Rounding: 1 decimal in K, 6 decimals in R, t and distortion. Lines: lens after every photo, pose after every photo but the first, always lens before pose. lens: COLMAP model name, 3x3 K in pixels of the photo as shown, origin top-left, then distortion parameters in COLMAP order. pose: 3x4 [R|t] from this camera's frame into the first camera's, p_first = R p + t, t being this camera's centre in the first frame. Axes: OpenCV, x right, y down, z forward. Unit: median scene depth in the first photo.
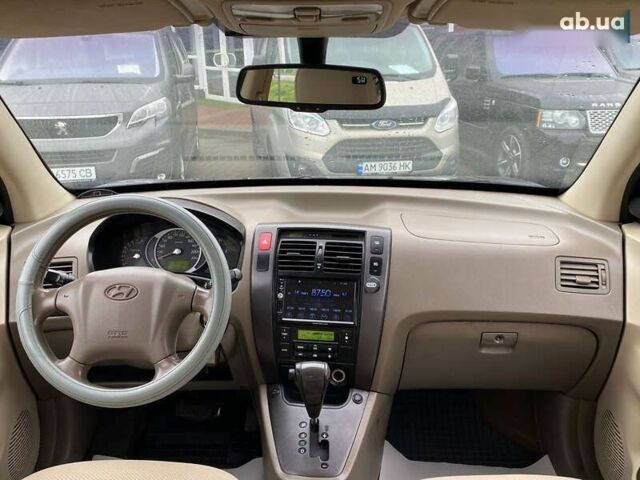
lens RADIAL K [[682.9, 0, 320.0], [0, 682.9, 240.0], [0, 0, 1]] dist [0.063943, -0.184360]
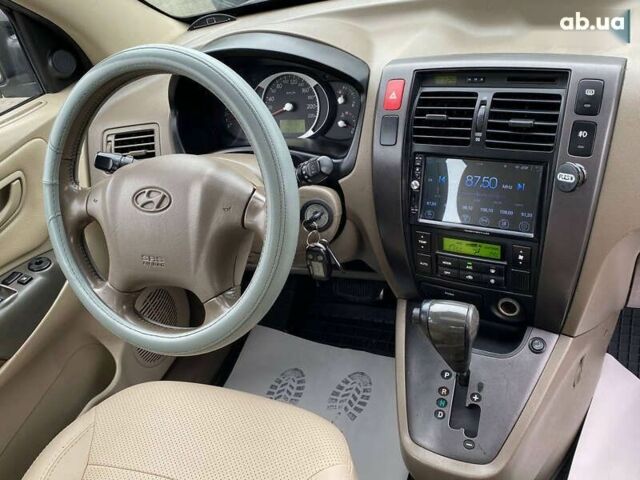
lens RADIAL K [[604.1, 0, 320.1], [0, 604.1, 252.7], [0, 0, 1]] dist [0.047899, -0.011124]
pose [[0.904637, 0.077473, -0.419081, 0.102215], [0.079604, 0.935317, 0.344741, -0.059759], [0.418682, -0.345226, 0.839955, 0.469585]]
